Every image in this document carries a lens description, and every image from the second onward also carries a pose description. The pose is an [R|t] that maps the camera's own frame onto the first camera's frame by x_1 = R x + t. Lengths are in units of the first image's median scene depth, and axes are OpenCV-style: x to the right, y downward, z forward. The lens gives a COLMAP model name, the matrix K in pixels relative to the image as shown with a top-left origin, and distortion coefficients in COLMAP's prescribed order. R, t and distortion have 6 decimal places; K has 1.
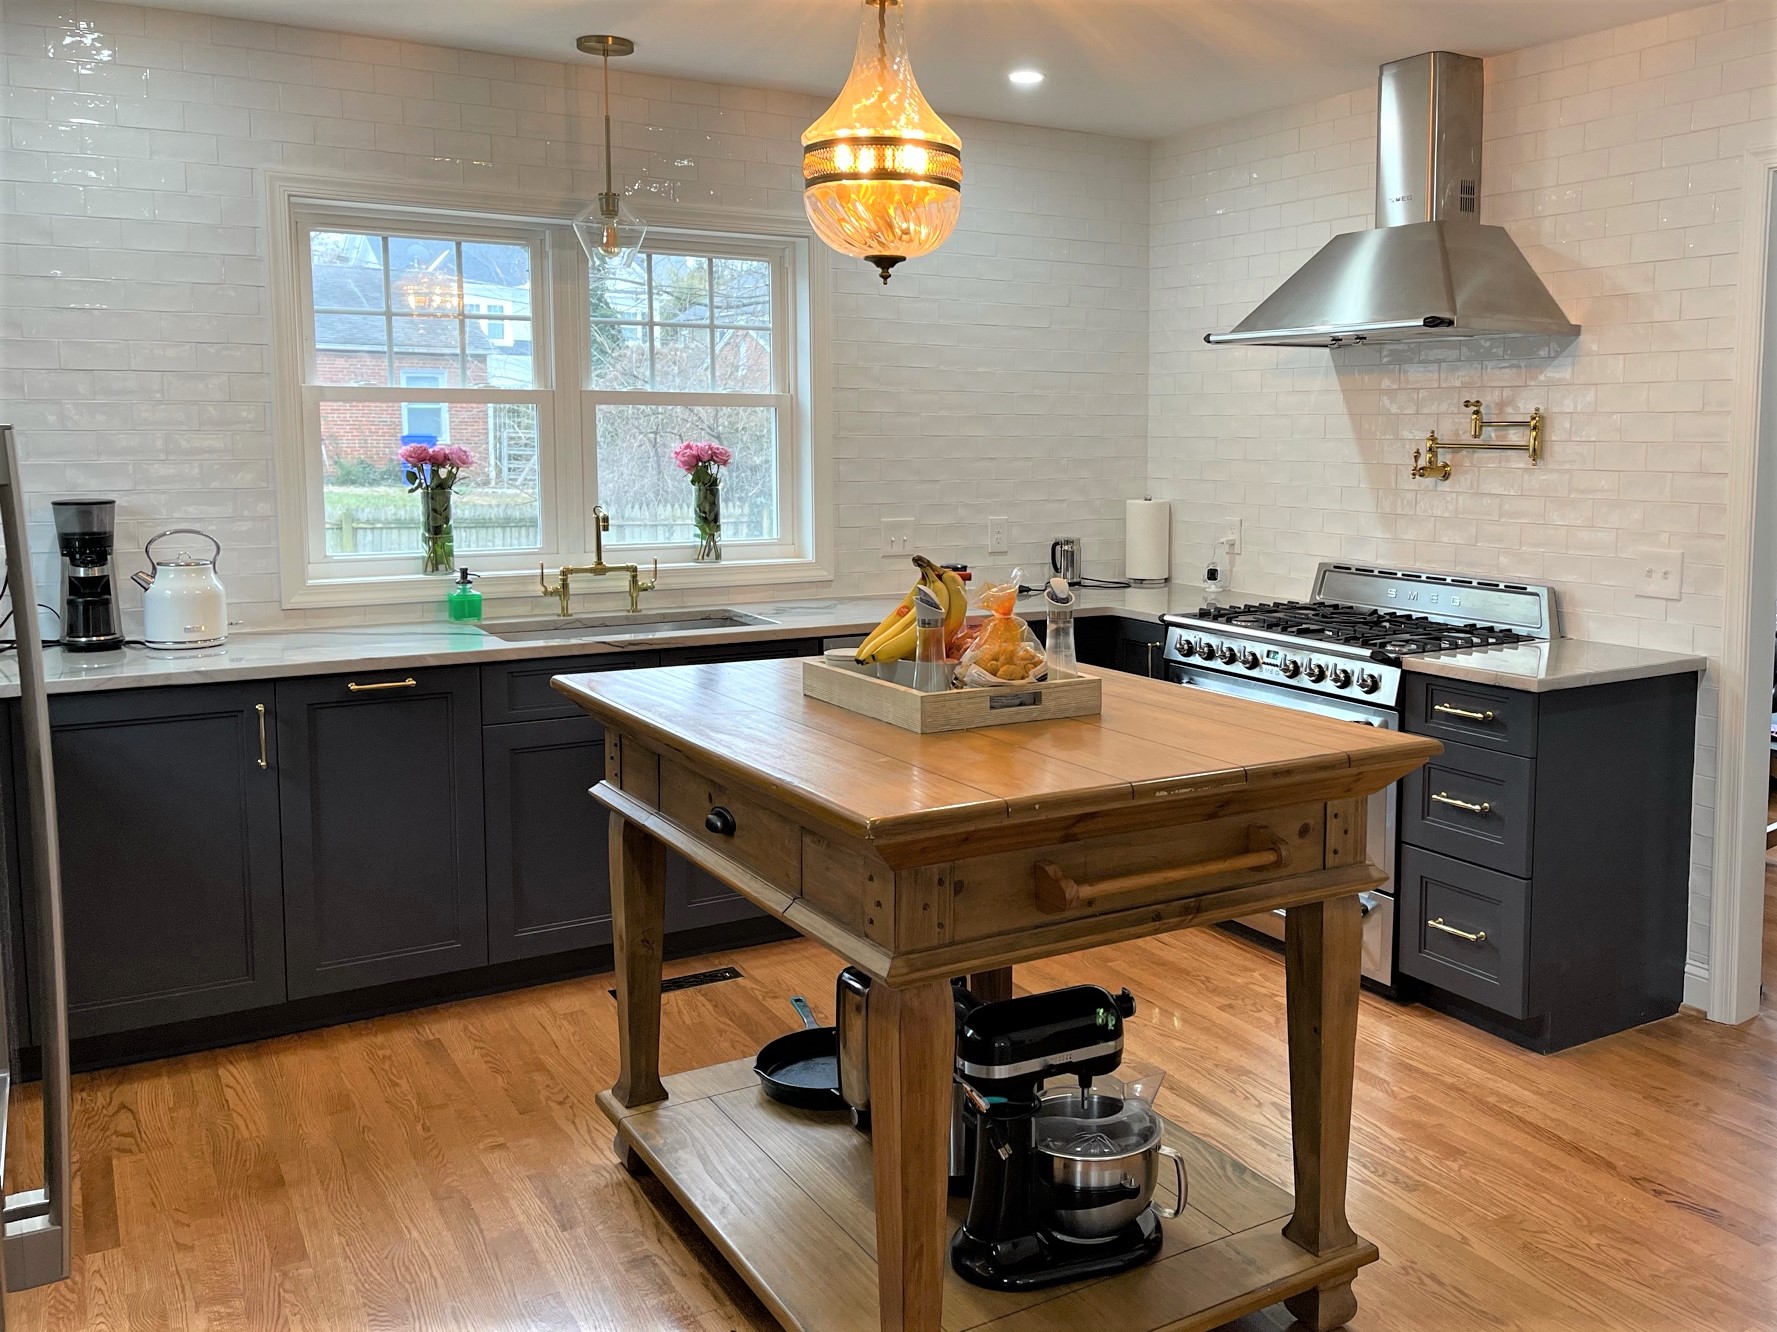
lens RADIAL K [[1510.3, 0, 1000.9], [0, 1510.3, 575.1], [0, 0, 1]] dist [0.048430, -0.059272]
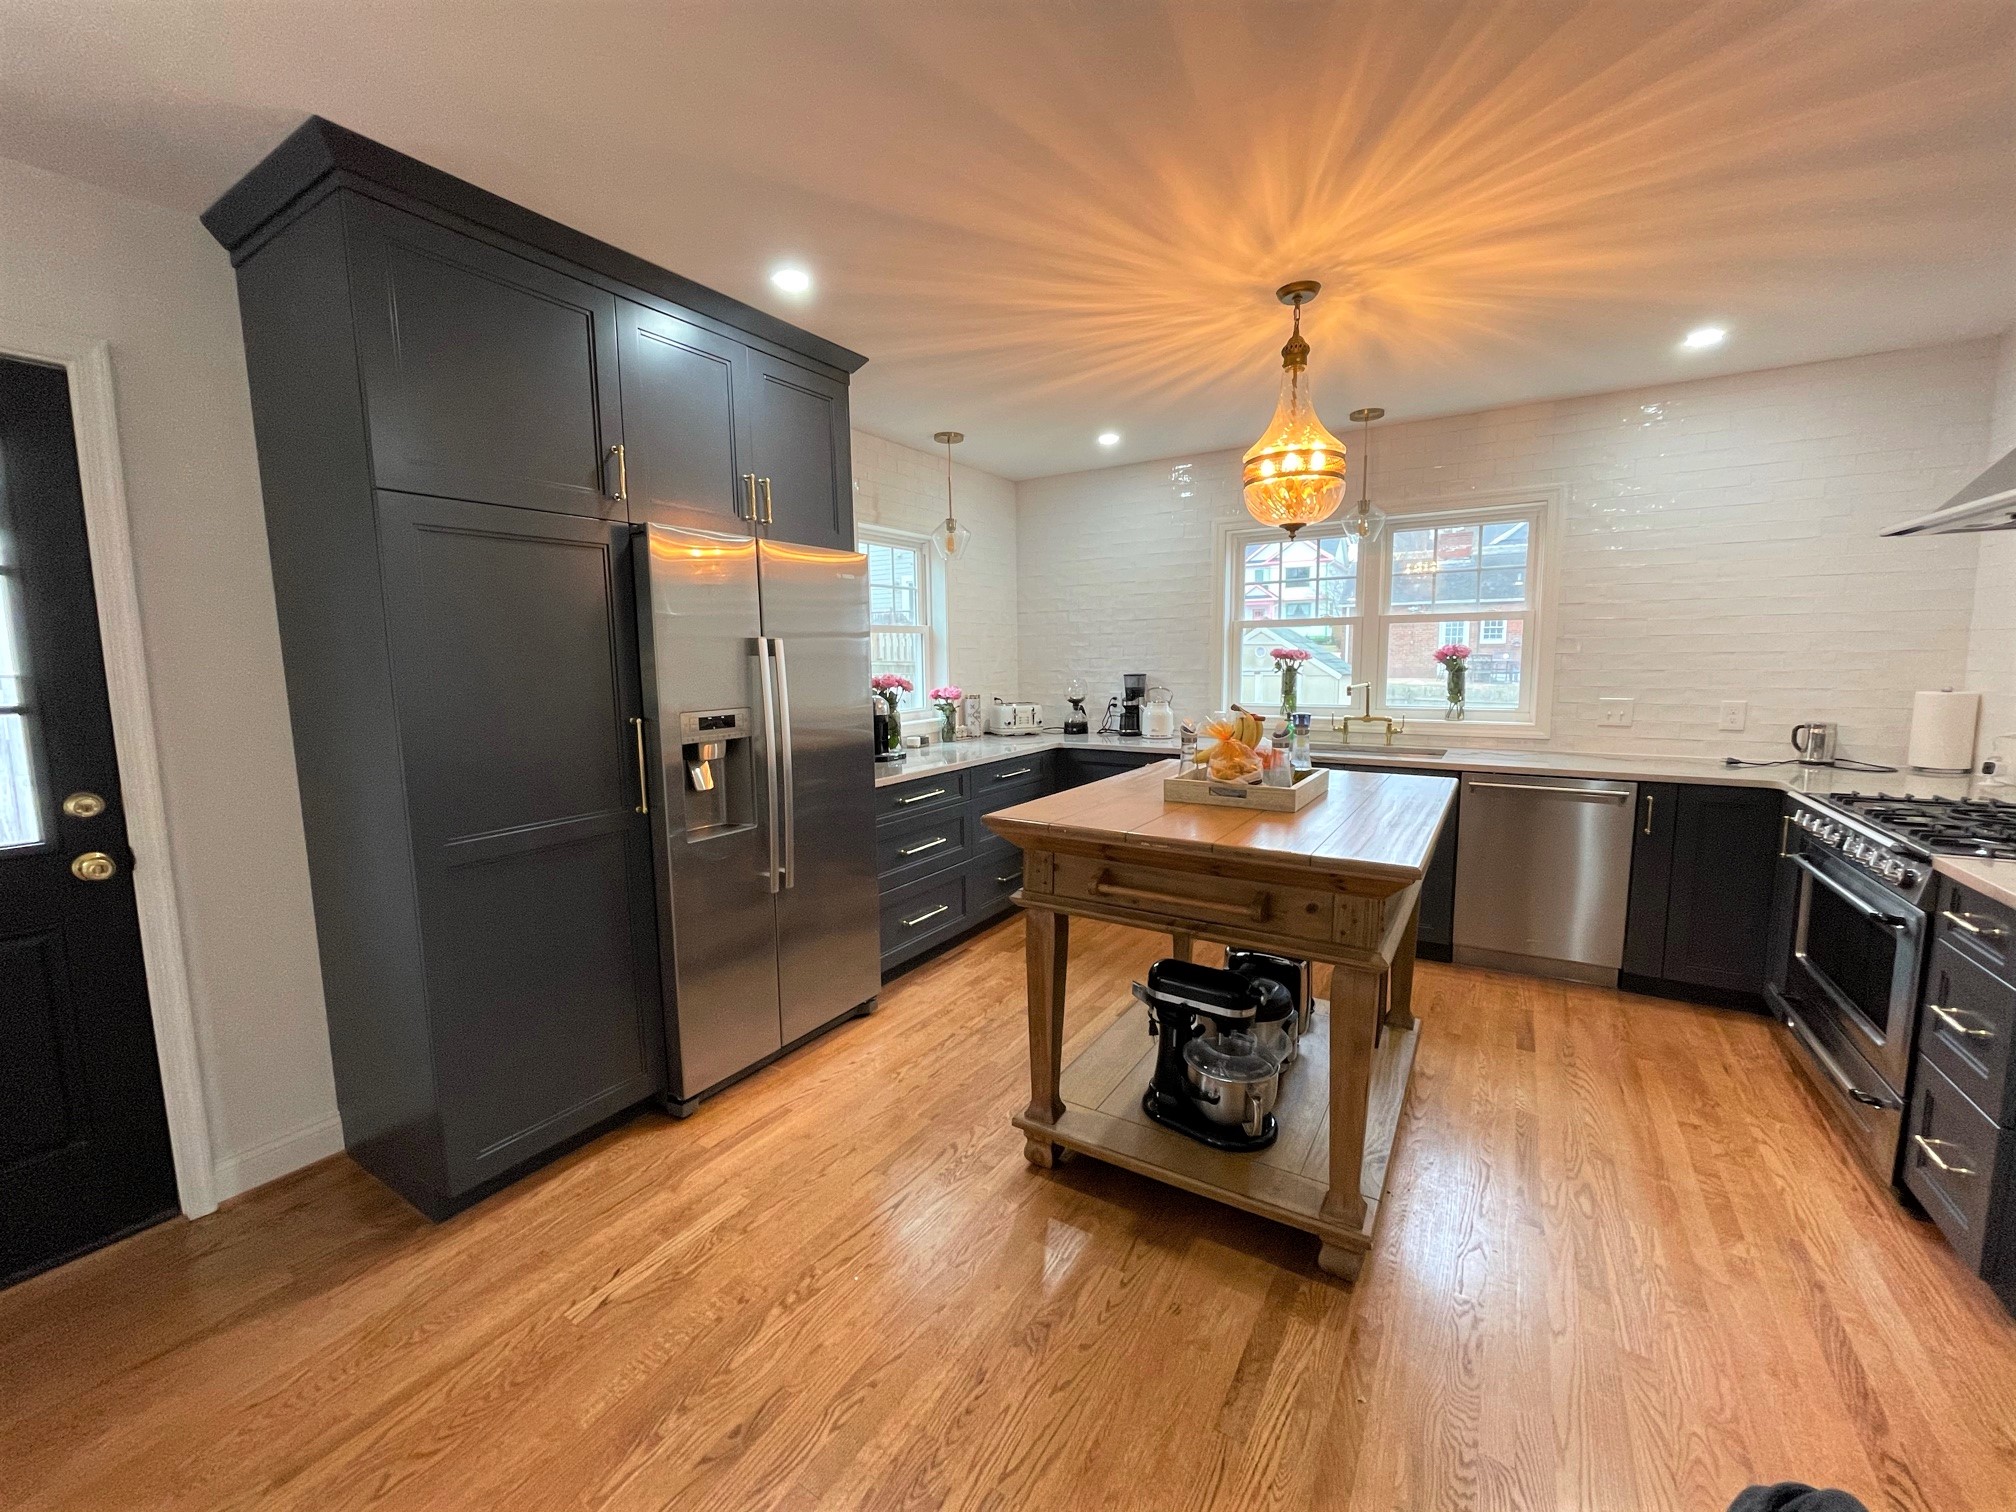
lens RADIAL K [[807.4, 0, 1000.8], [0, 807.4, 747.8], [0, 0, 1]] dist [-0.002582, -0.000962]
pose [[0.424055, 0.092978, -0.900851, 0.427263], [-0.070399, 0.995090, 0.069566, -0.005866], [0.902896, 0.033919, 0.428518, 0.243136]]
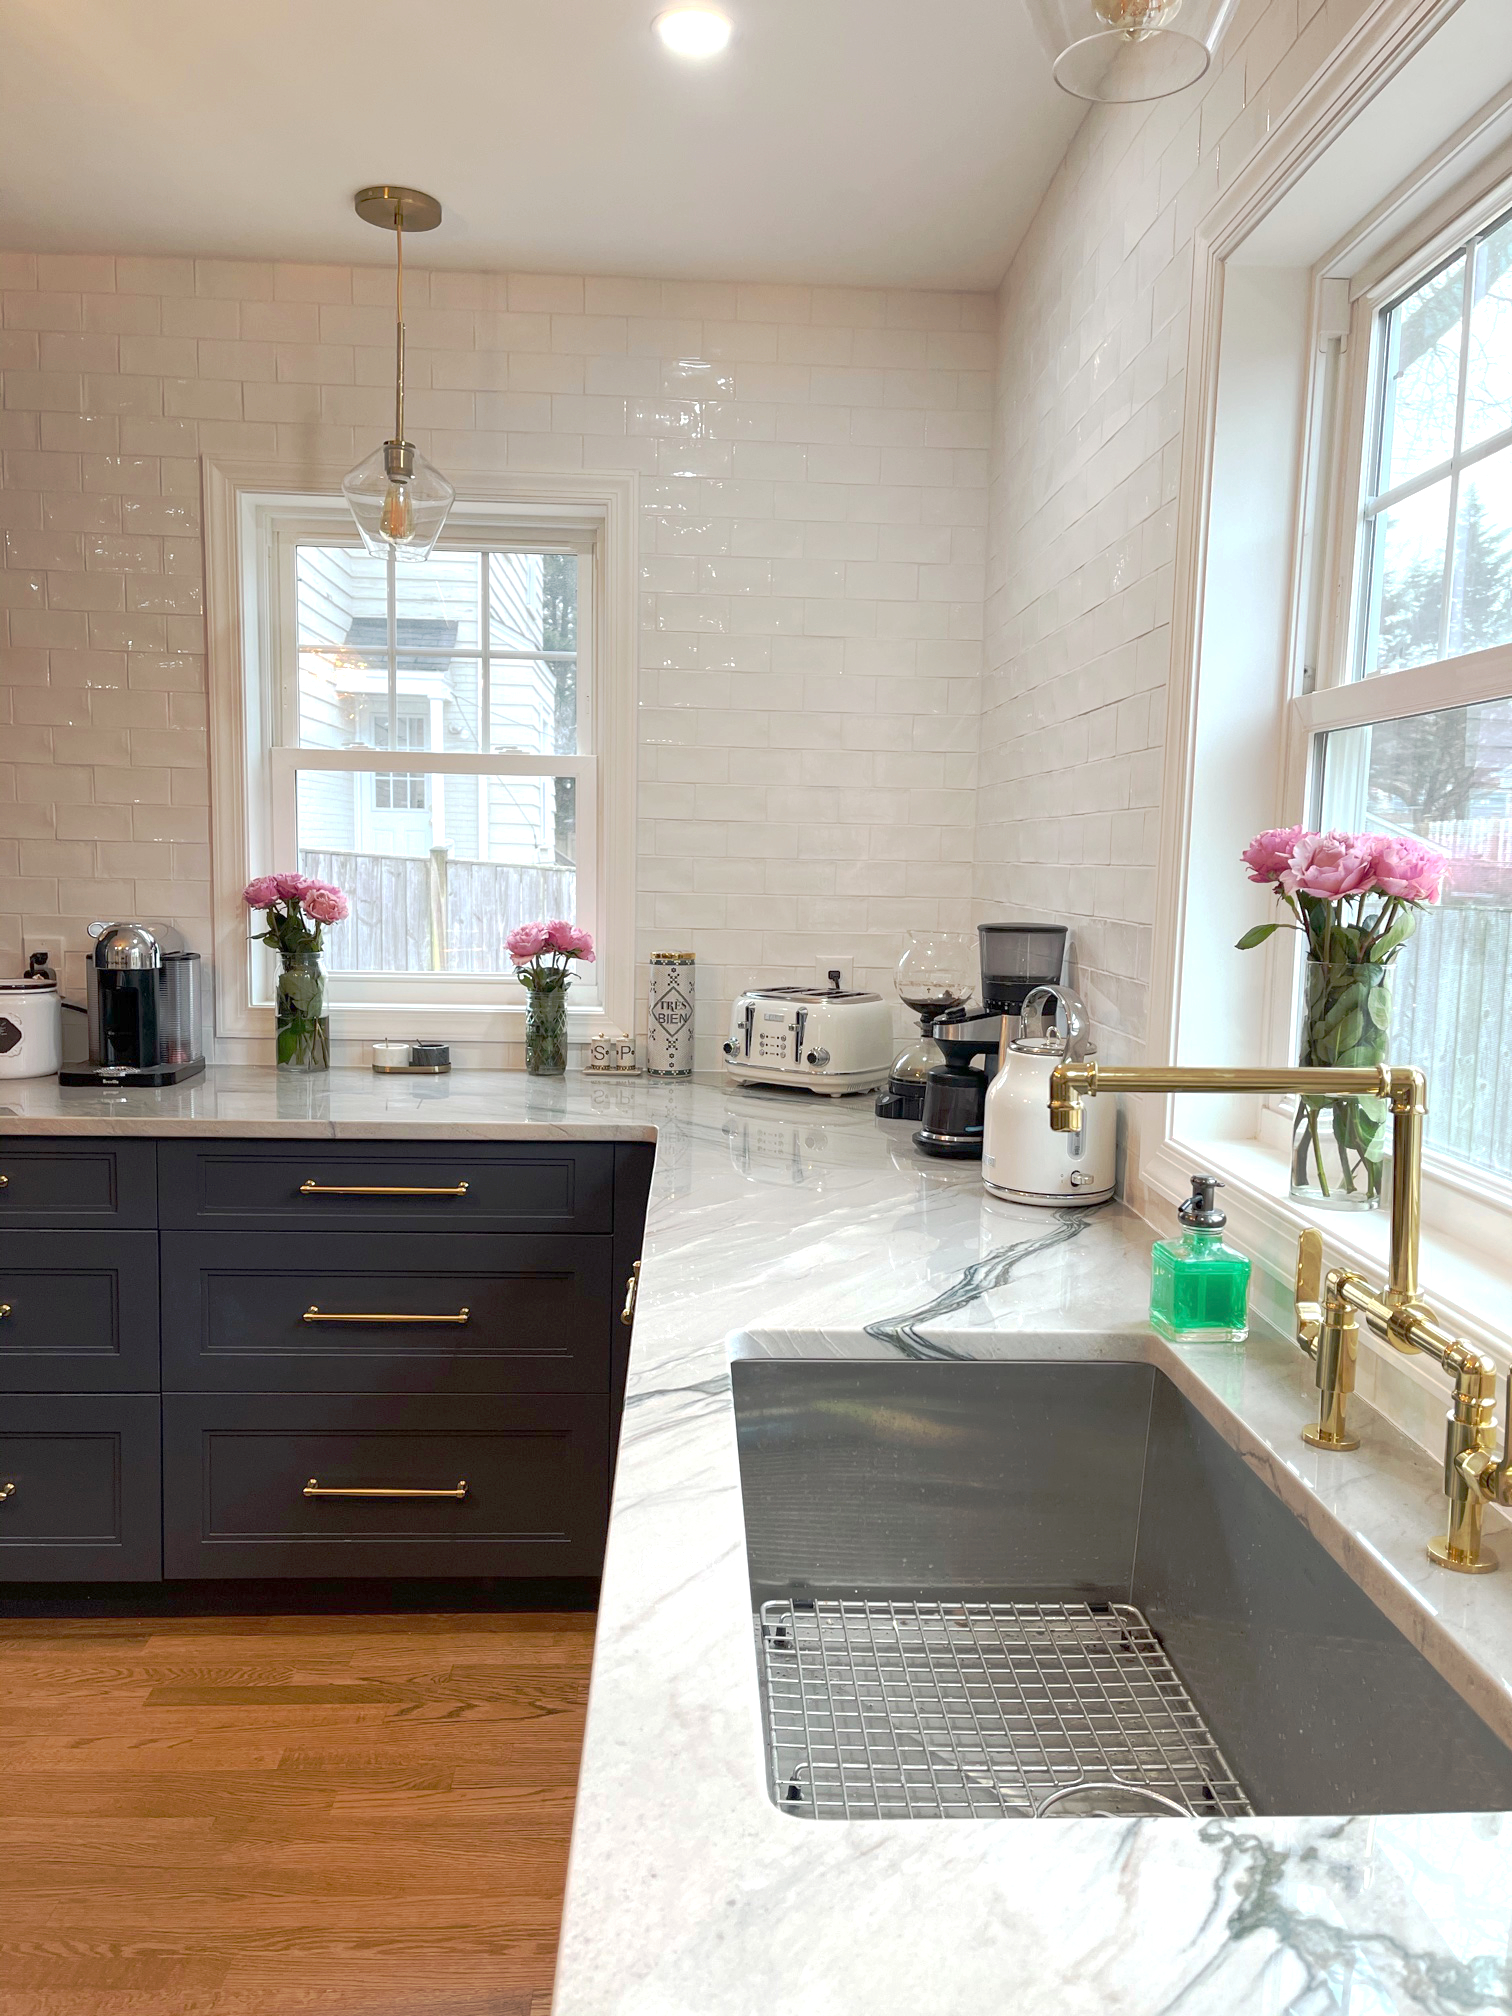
lens RADIAL K [[1511.4, 0, 752.9], [0, 1511.4, 1040.3], [0, 0, 1]] dist [0.023387, -0.006508]
pose [[-0.498909, 0.107846, -0.859918, -0.009050], [-0.099440, 0.978550, 0.180418, -0.093787], [0.860931, 0.175523, -0.477484, 1.098130]]
